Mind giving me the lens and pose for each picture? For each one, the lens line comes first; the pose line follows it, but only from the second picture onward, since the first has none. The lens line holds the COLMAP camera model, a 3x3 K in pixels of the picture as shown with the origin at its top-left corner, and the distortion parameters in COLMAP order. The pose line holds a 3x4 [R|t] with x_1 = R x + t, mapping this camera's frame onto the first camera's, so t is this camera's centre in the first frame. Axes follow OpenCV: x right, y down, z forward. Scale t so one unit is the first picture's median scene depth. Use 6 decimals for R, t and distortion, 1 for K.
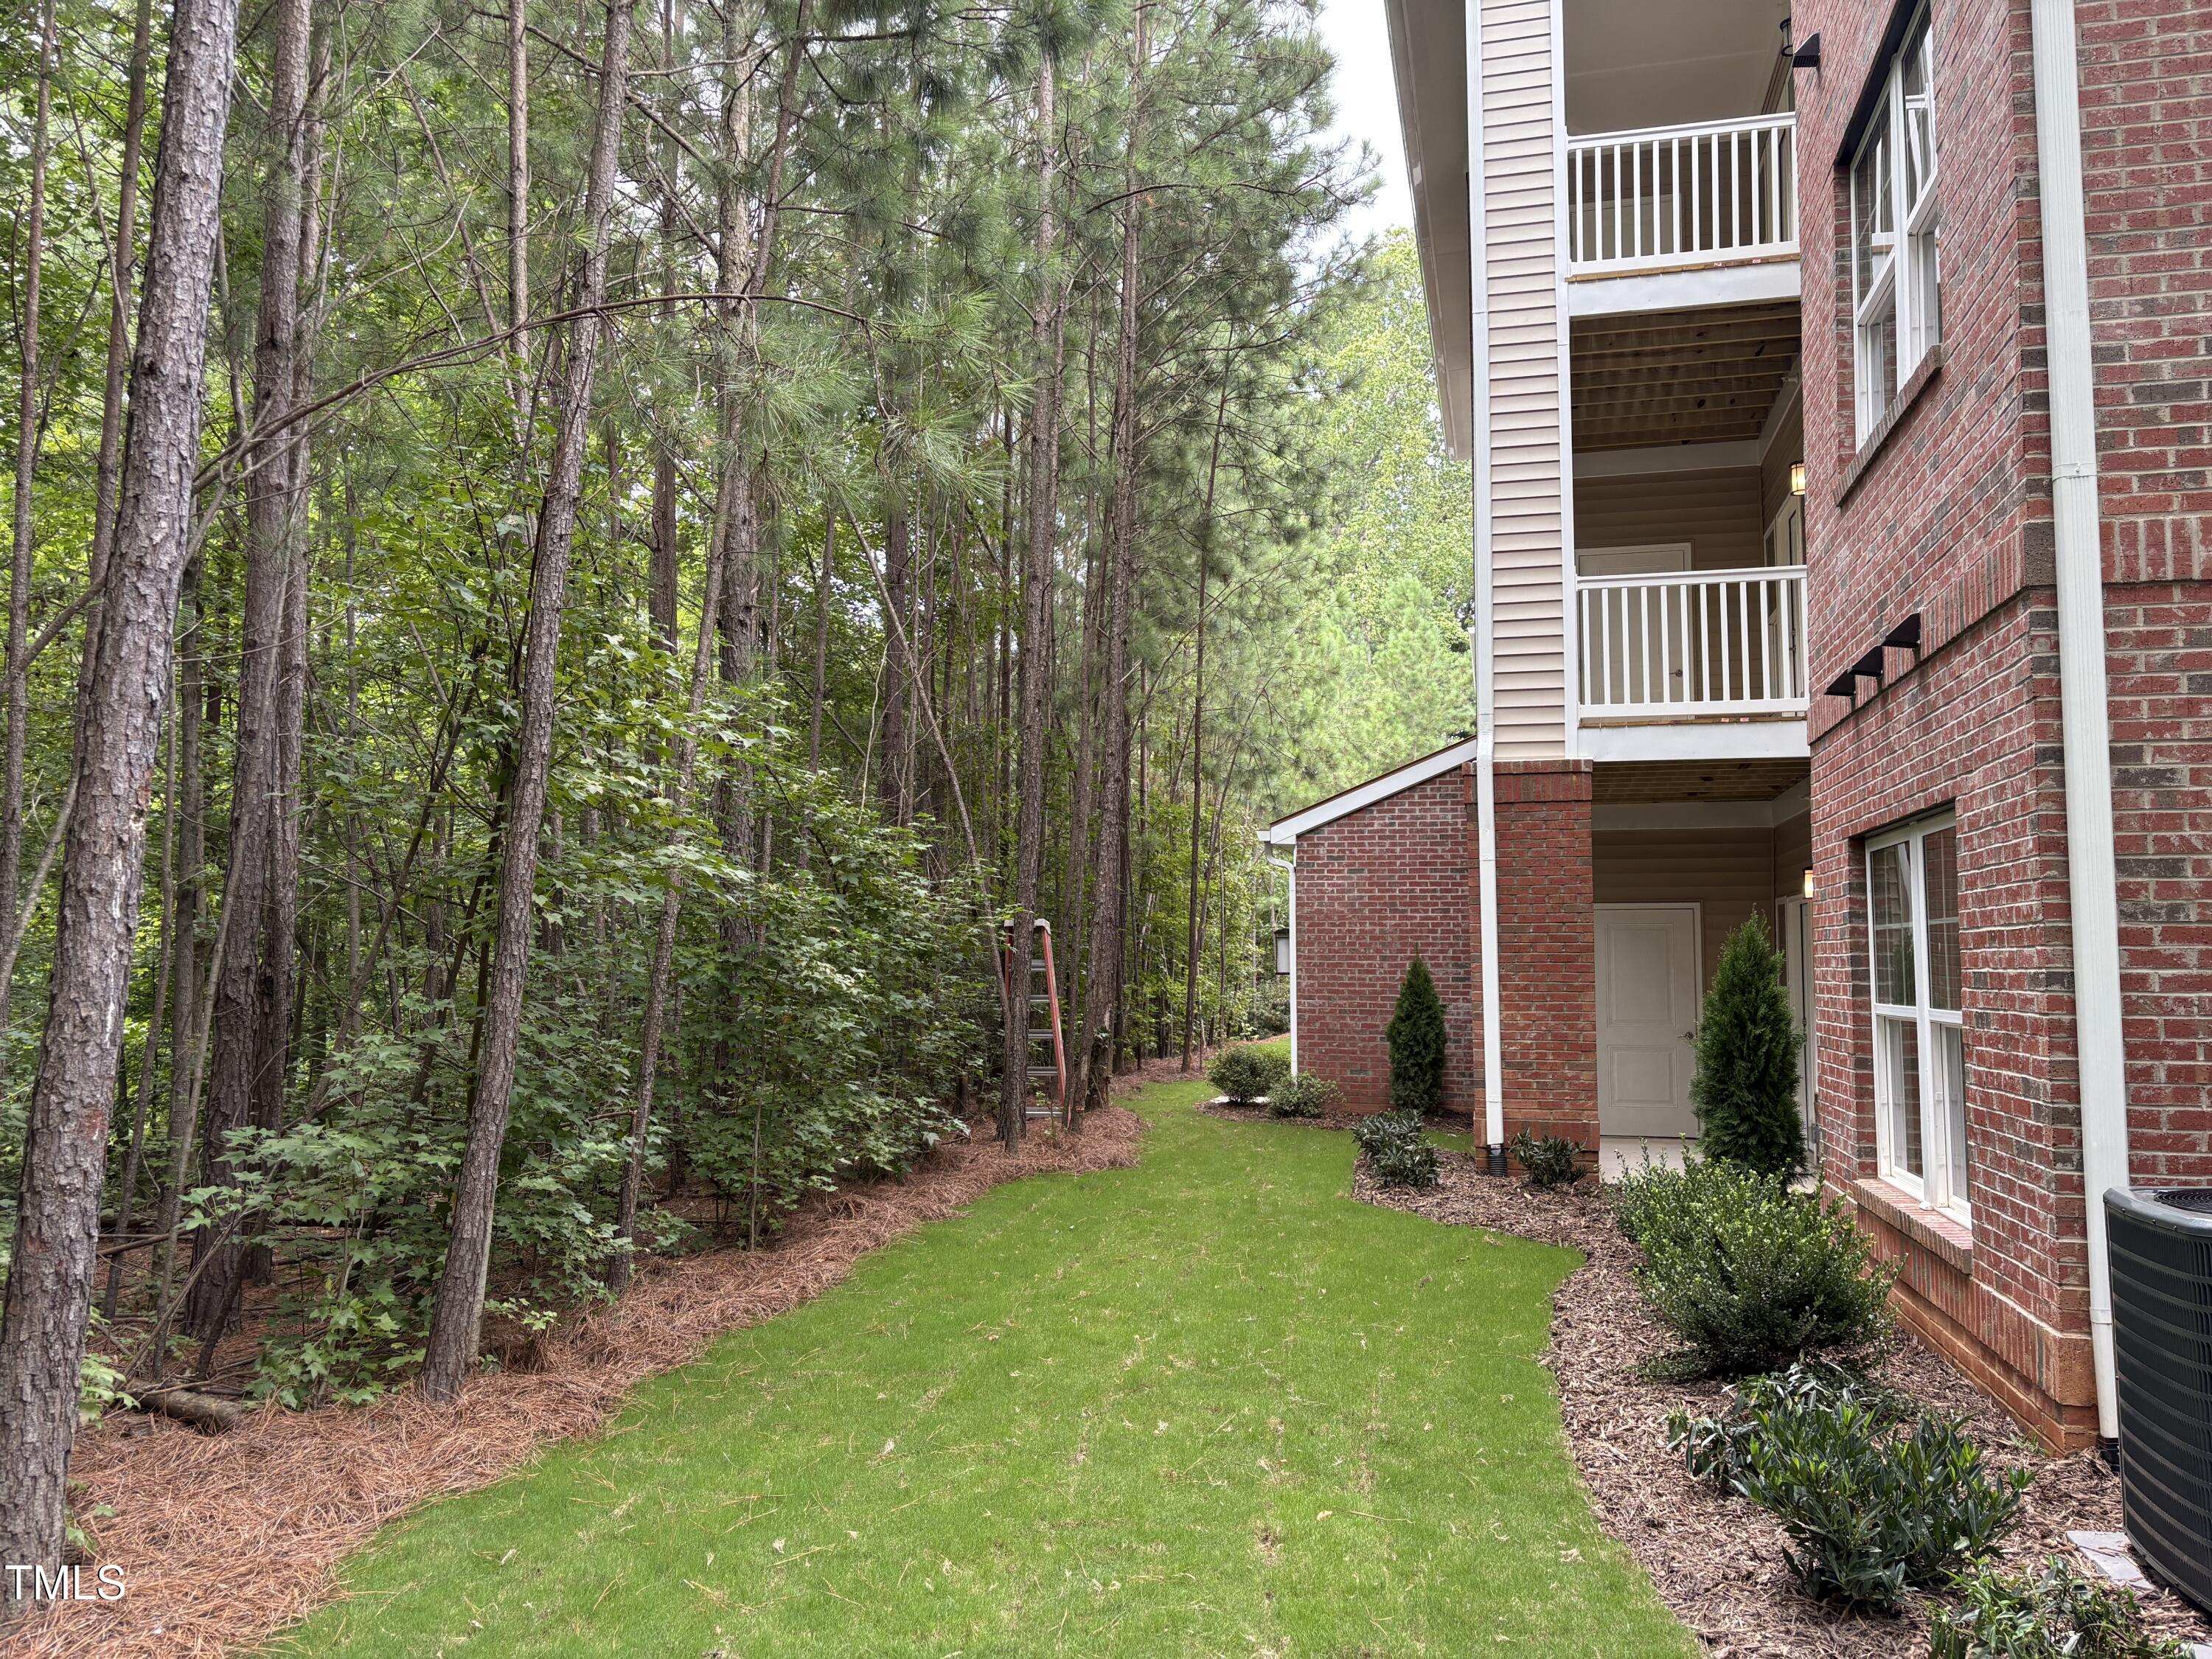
lens RADIAL K [[1659.8, 0, 1106.0], [0, 1659.8, 829.5], [0, 0, 1]] dist [0.057152, -0.078600]
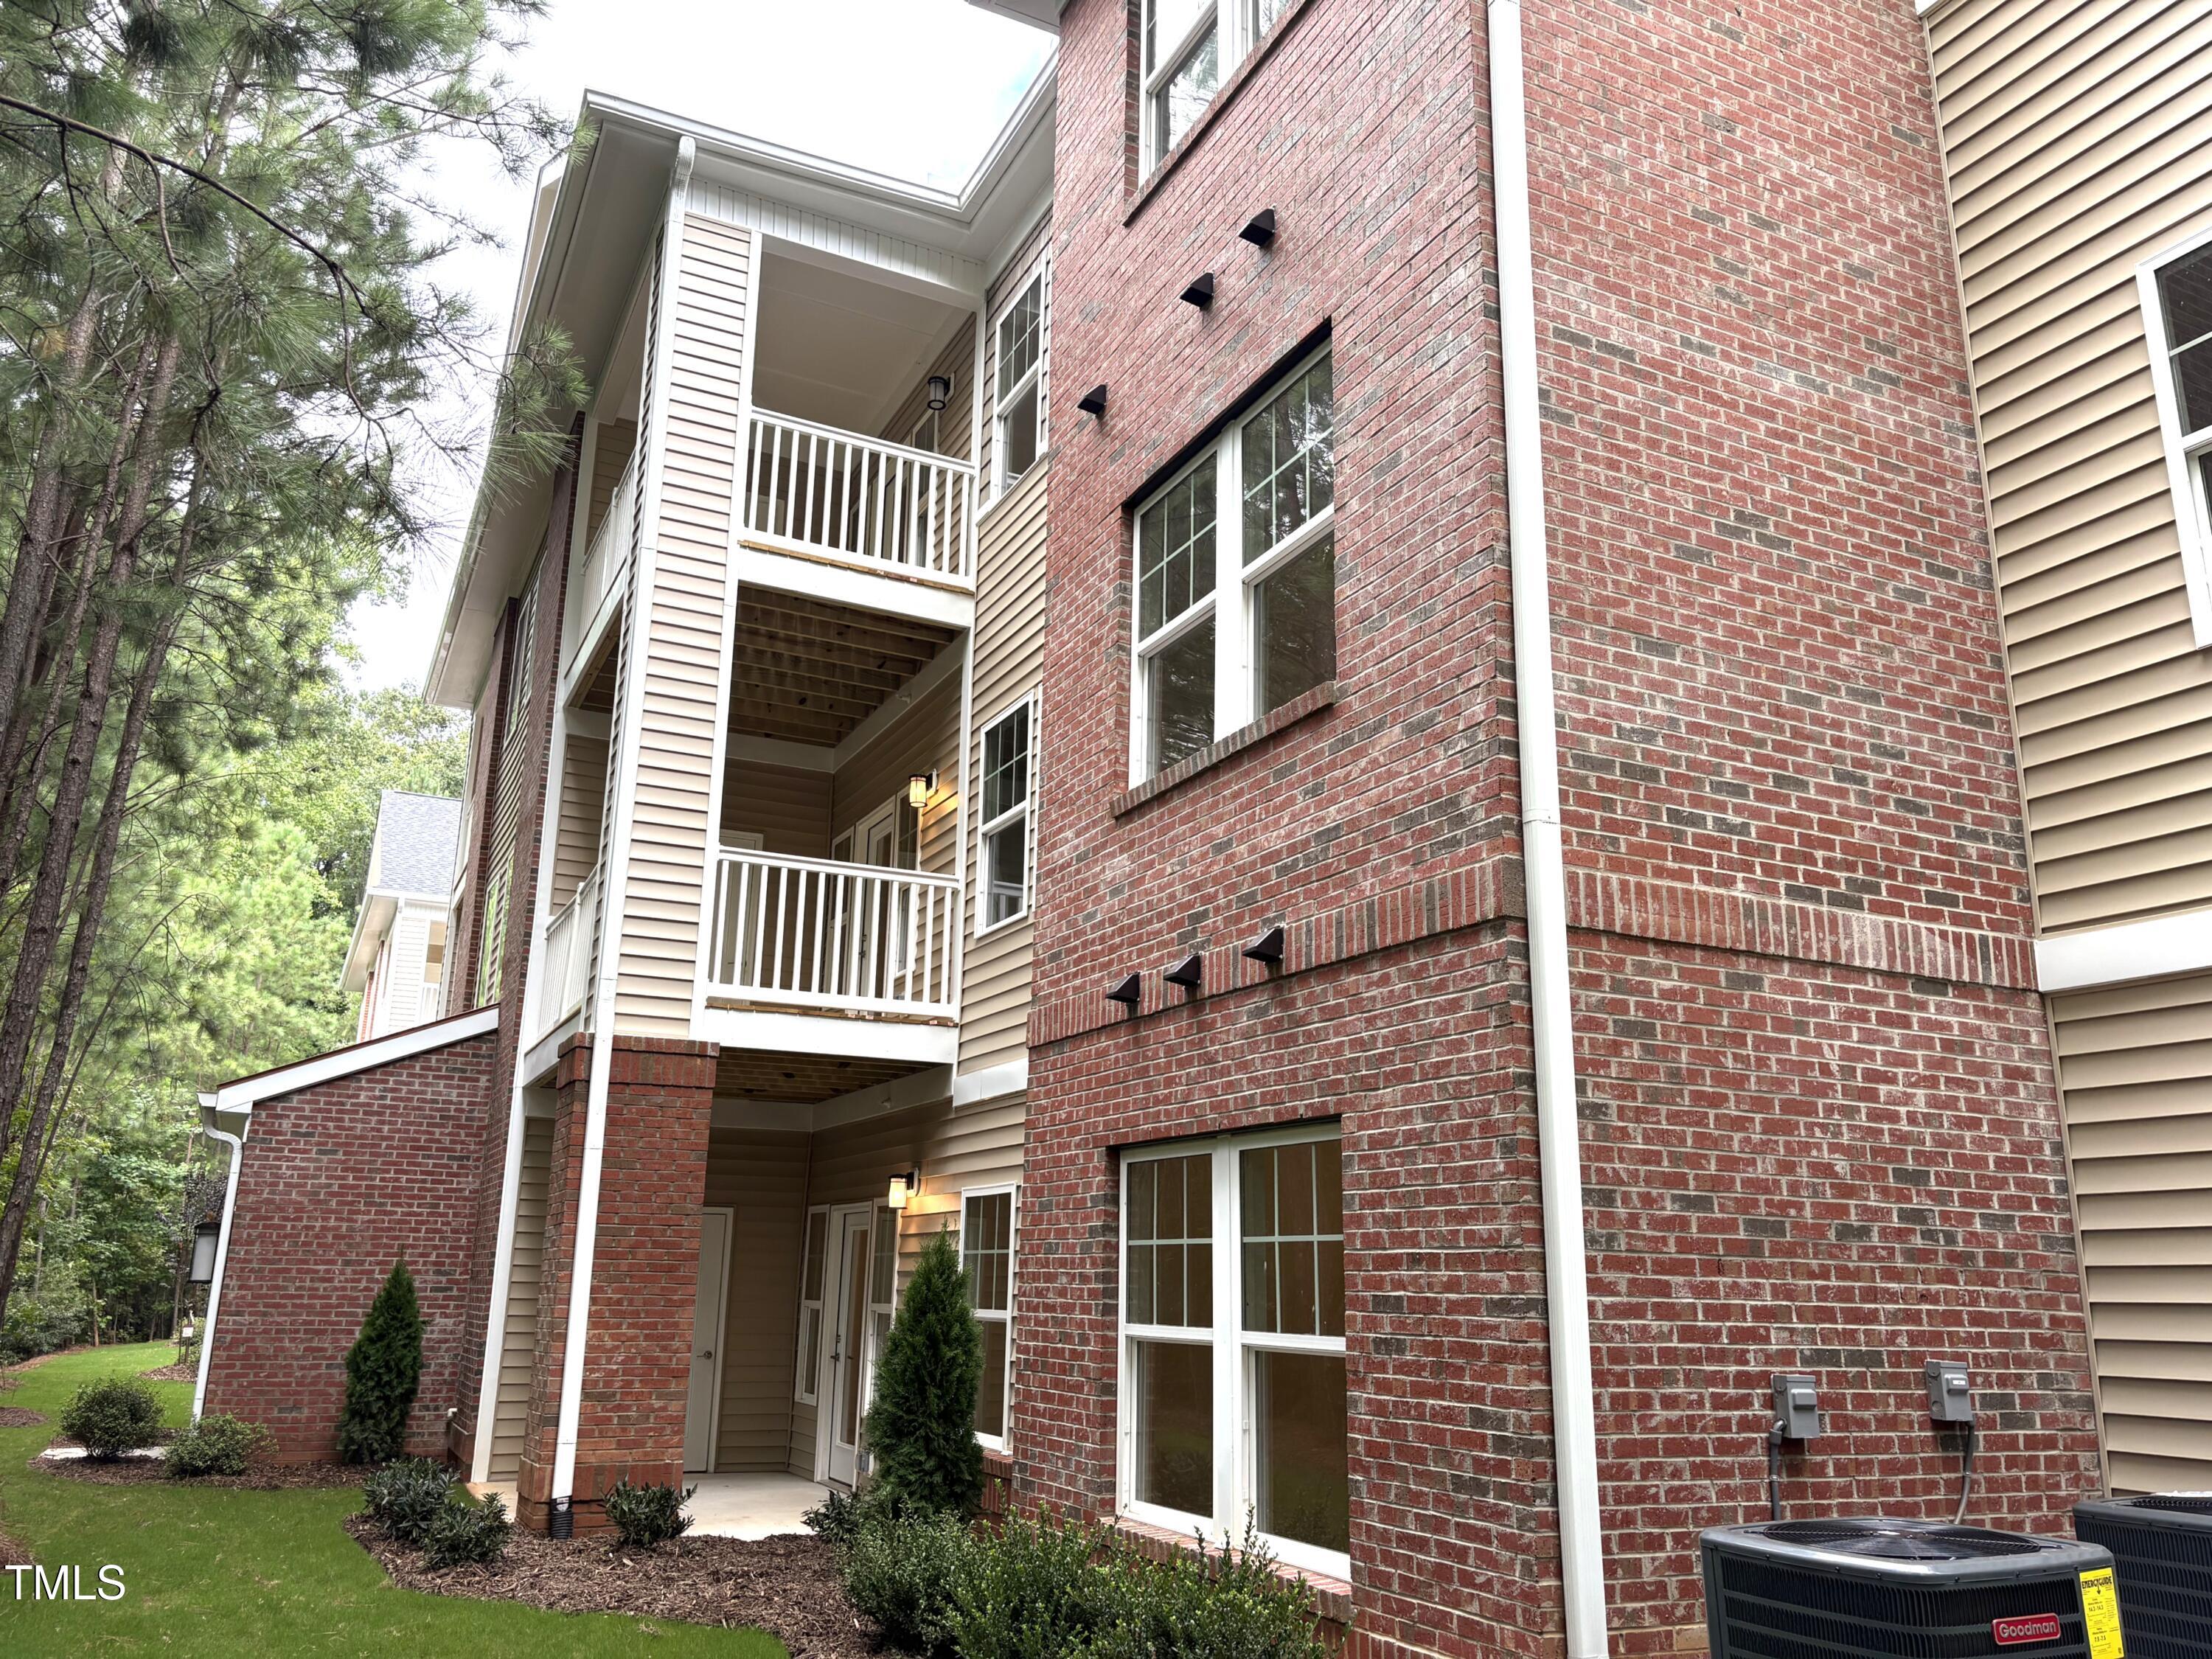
lens RADIAL K [[1659.3, 0, 1102.3], [0, 1659.3, 838.1], [0, 0, 1]] dist [0.022418, -0.003587]
pose [[0.768104, 0.179486, 0.614655, -0.170135], [-0.070360, 0.977756, -0.197590, 0.017583], [-0.636448, 0.108522, 0.763647, 0.212907]]
